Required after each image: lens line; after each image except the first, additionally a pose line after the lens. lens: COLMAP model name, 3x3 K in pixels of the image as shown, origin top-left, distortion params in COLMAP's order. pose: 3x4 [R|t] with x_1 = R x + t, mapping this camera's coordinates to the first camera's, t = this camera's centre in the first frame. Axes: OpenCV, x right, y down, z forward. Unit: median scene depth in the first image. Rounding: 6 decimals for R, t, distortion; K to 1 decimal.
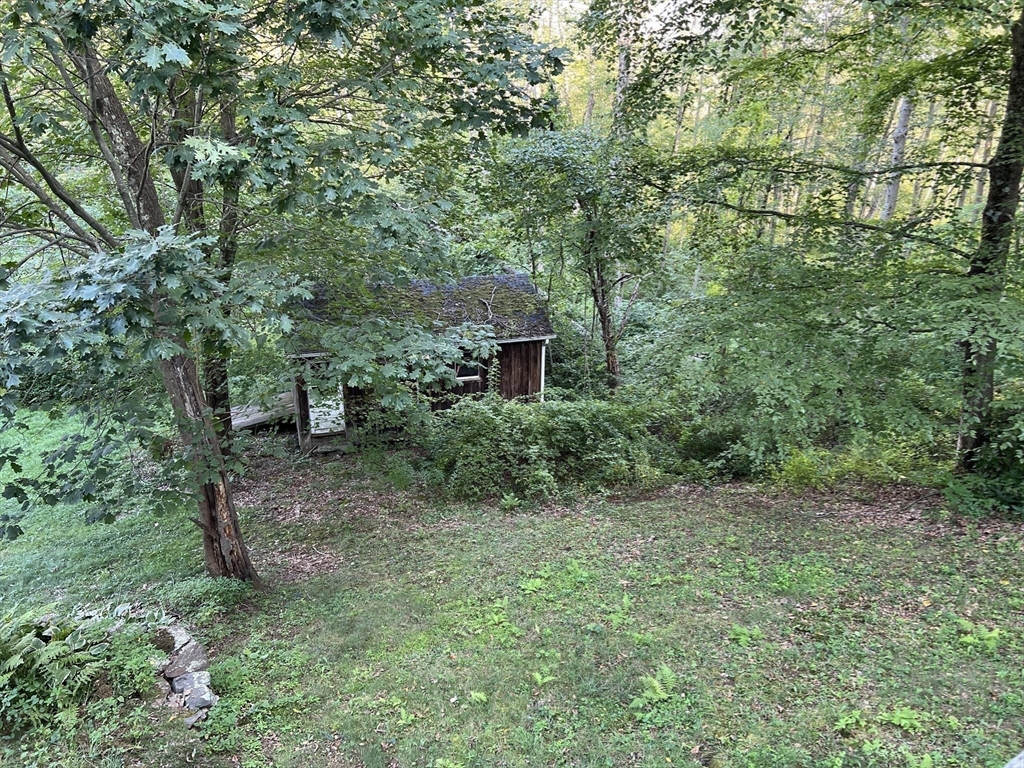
lens RADIAL K [[764.5, 0, 511.5], [0, 764.5, 376.0], [0, 0, 1]] dist [0.042718, -0.048580]
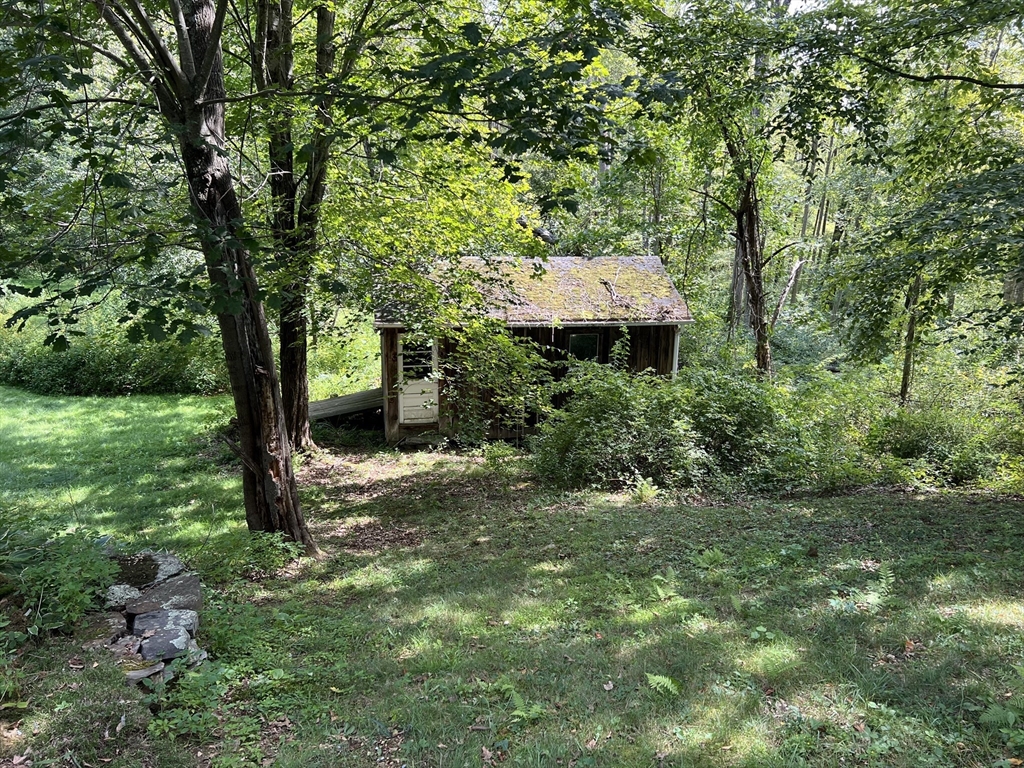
lens RADIAL K [[764.5, 0, 517.4], [0, 764.5, 388.2], [0, 0, 1]] dist [0.042718, -0.048580]
pose [[0.992437, 0.035870, -0.117400, -0.082800], [-0.045911, 0.995409, -0.083979, 0.252885], [0.113849, 0.088734, 0.989528, 0.427209]]
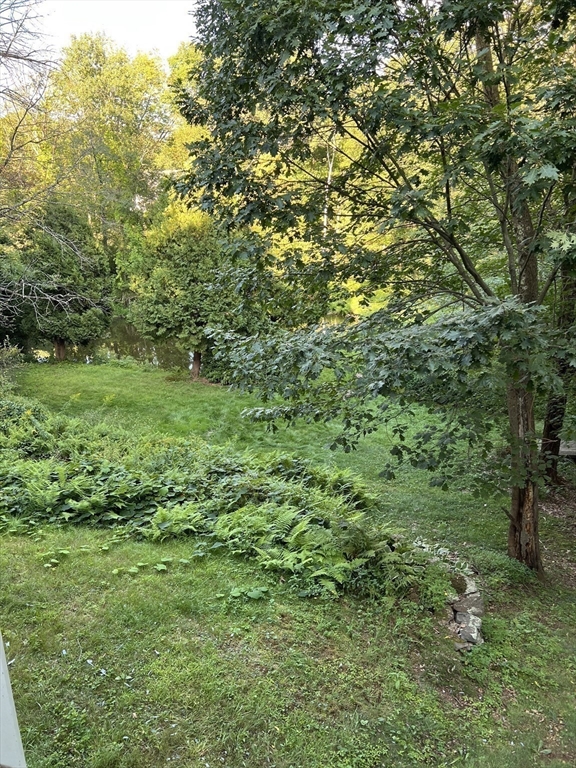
lens RADIAL K [[573.4, 0, 286.8], [0, 573.4, 382.8], [0, 0, 1]] dist [0.042718, -0.048580]
pose [[0.654788, 0.185791, -0.732622, 0.051743], [-0.214183, 0.975194, 0.055879, -0.007329], [0.724830, 0.120326, 0.678339, 0.009698]]
